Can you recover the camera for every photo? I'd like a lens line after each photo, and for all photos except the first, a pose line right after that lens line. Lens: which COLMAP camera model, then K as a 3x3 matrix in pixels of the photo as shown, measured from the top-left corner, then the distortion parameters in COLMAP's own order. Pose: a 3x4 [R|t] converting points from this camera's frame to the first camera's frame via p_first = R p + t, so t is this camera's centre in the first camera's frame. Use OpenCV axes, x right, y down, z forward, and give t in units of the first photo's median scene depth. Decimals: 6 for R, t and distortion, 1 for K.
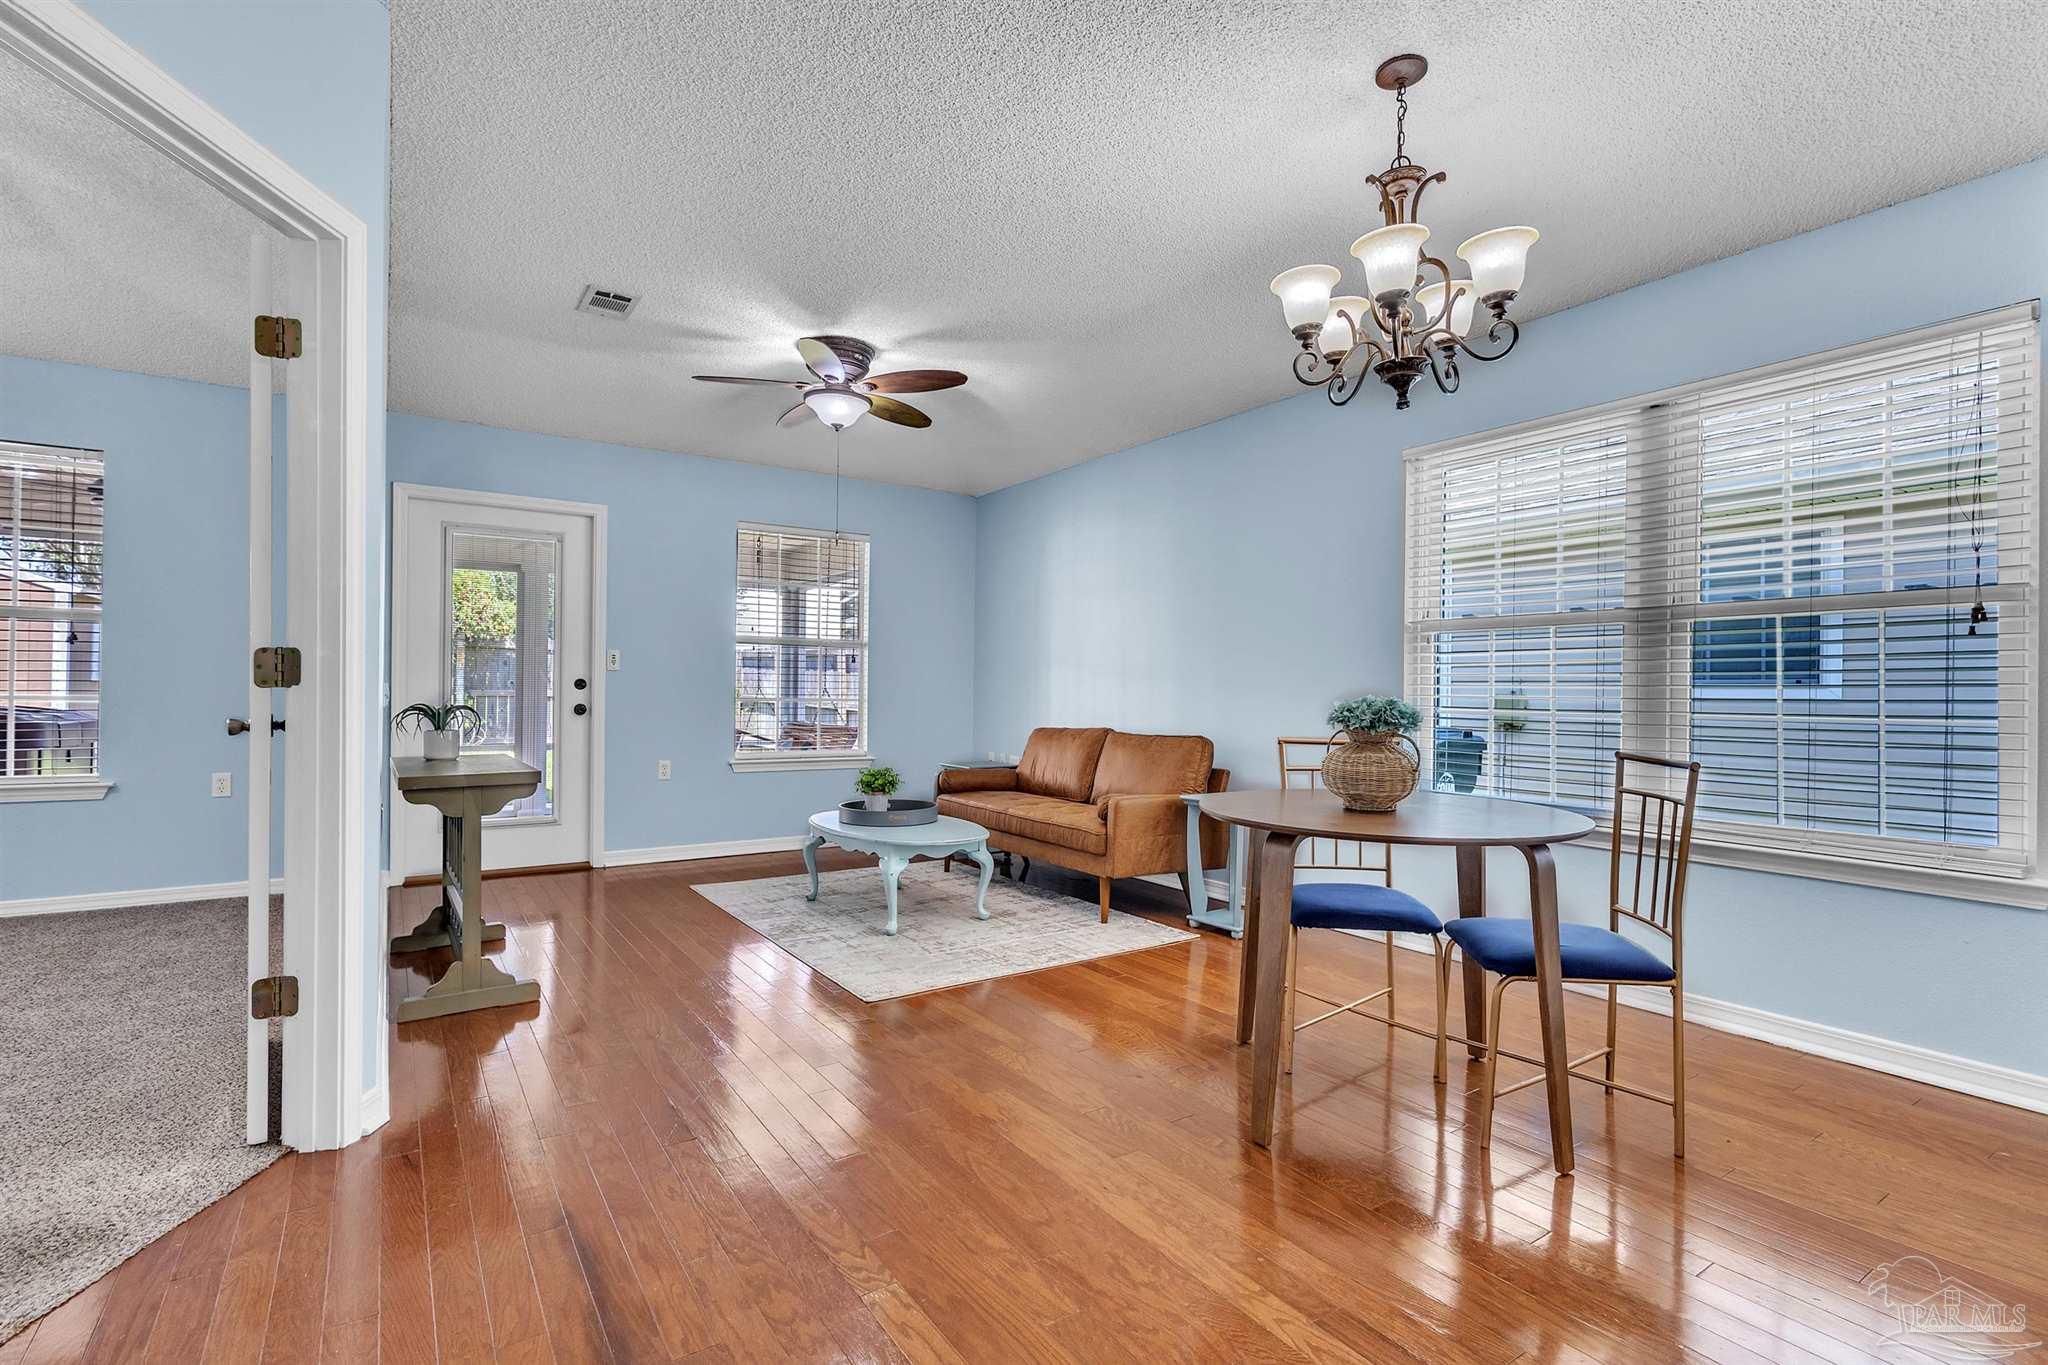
lens RADIAL K [[966.6, 0, 1021.7], [0, 966.6, 682.3], [0, 0, 1]] dist [0.016223, 0.000523]
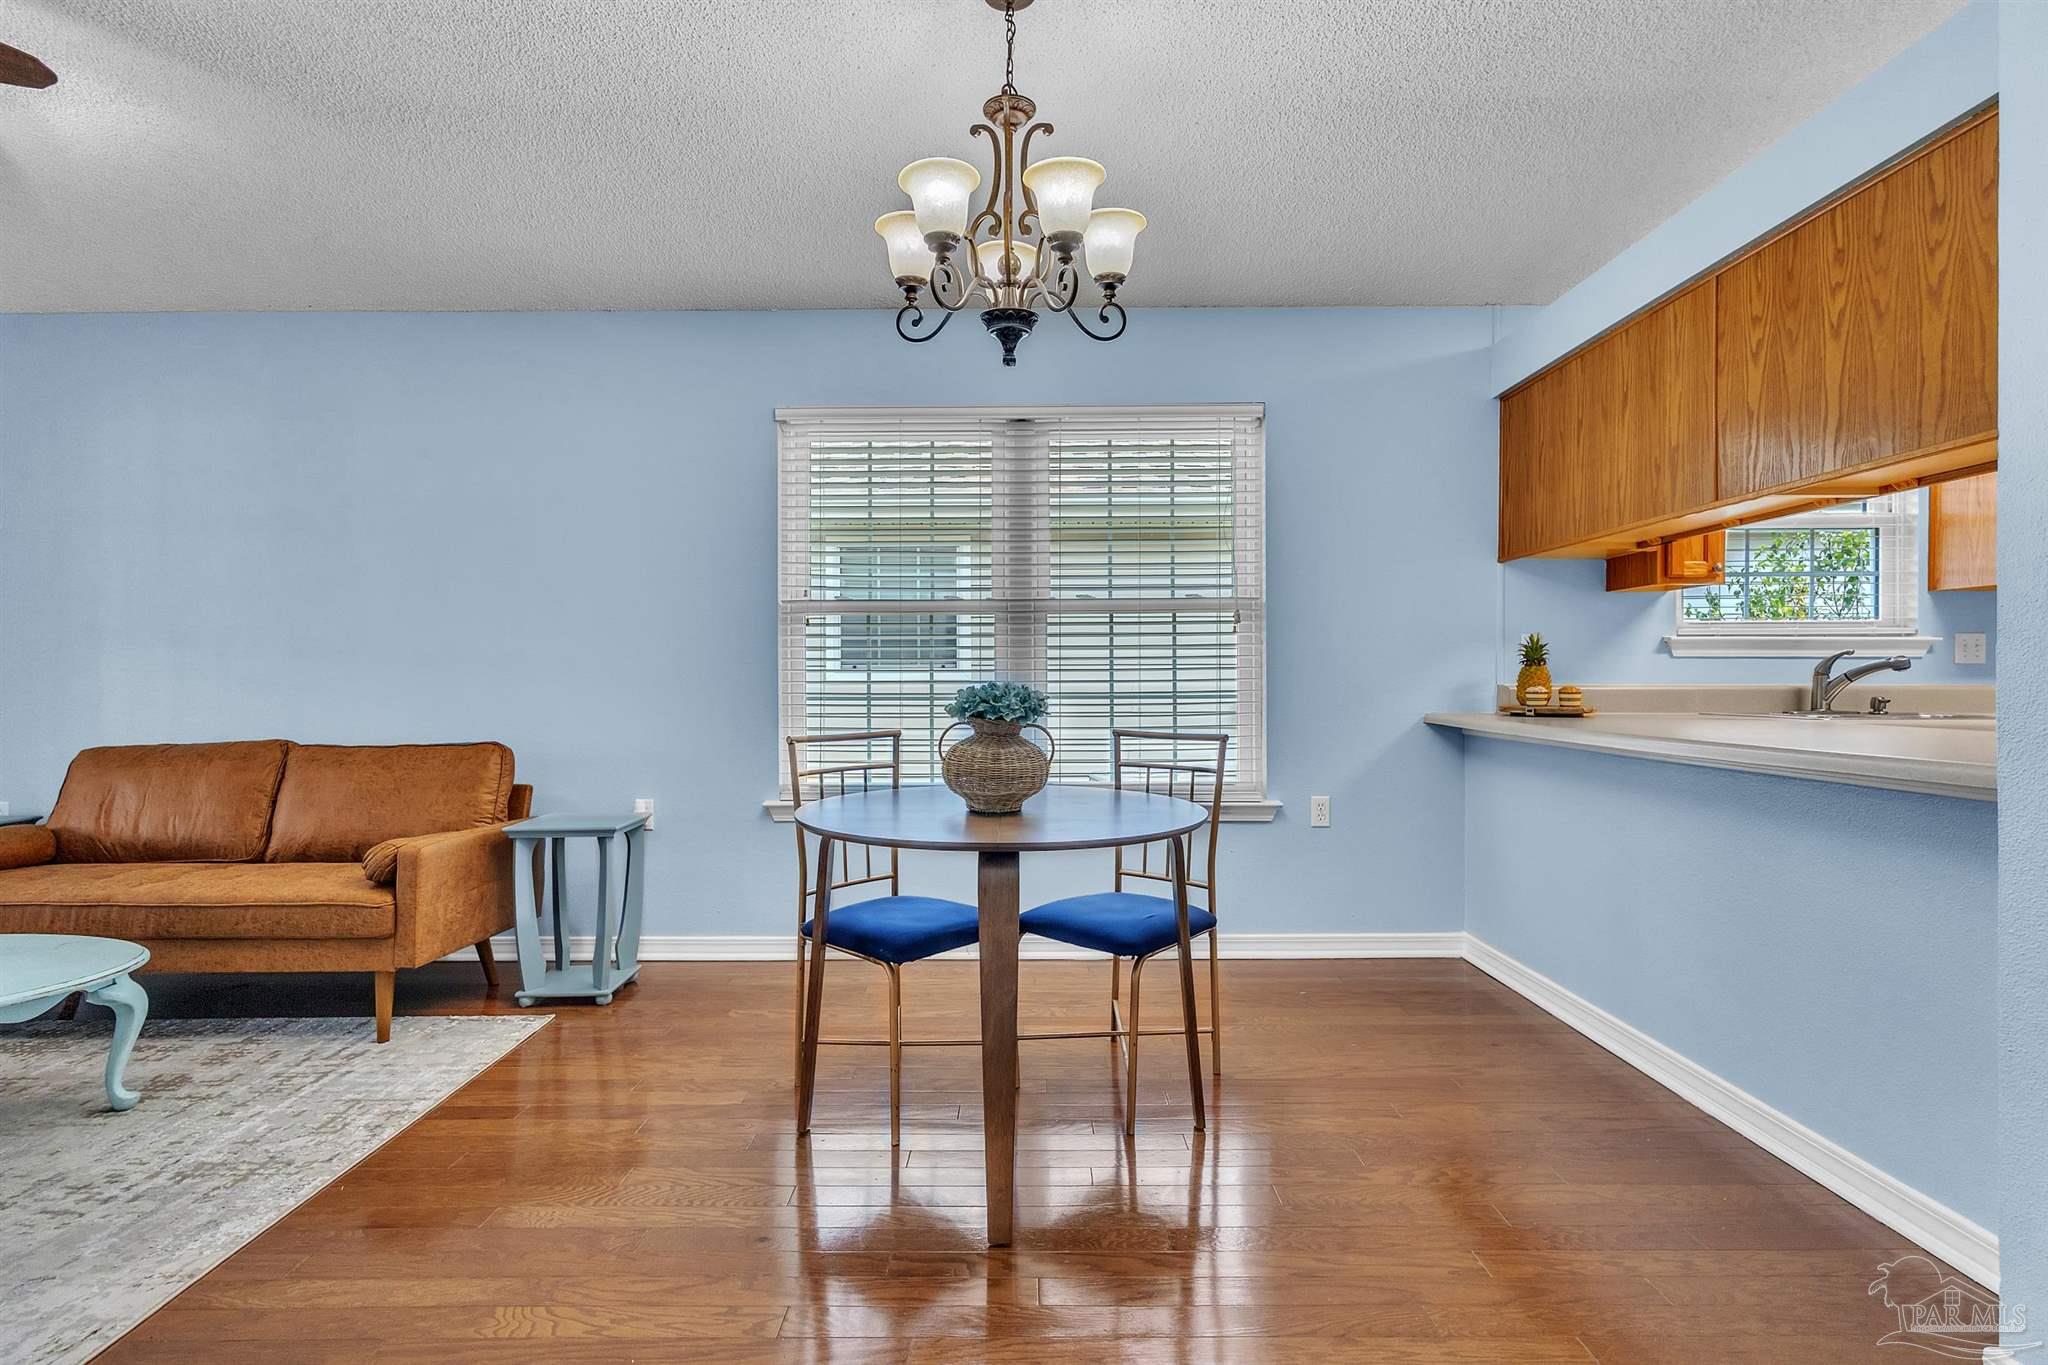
lens RADIAL K [[966.6, 0, 1021.1], [0, 966.6, 679.8], [0, 0, 1]] dist [0.016223, 0.000523]
pose [[0.564909, -0.011883, 0.825068, -0.221977], [0.003473, 0.999922, 0.012023, 0.001008], [-0.825146, -0.003926, 0.564906, 0.300451]]
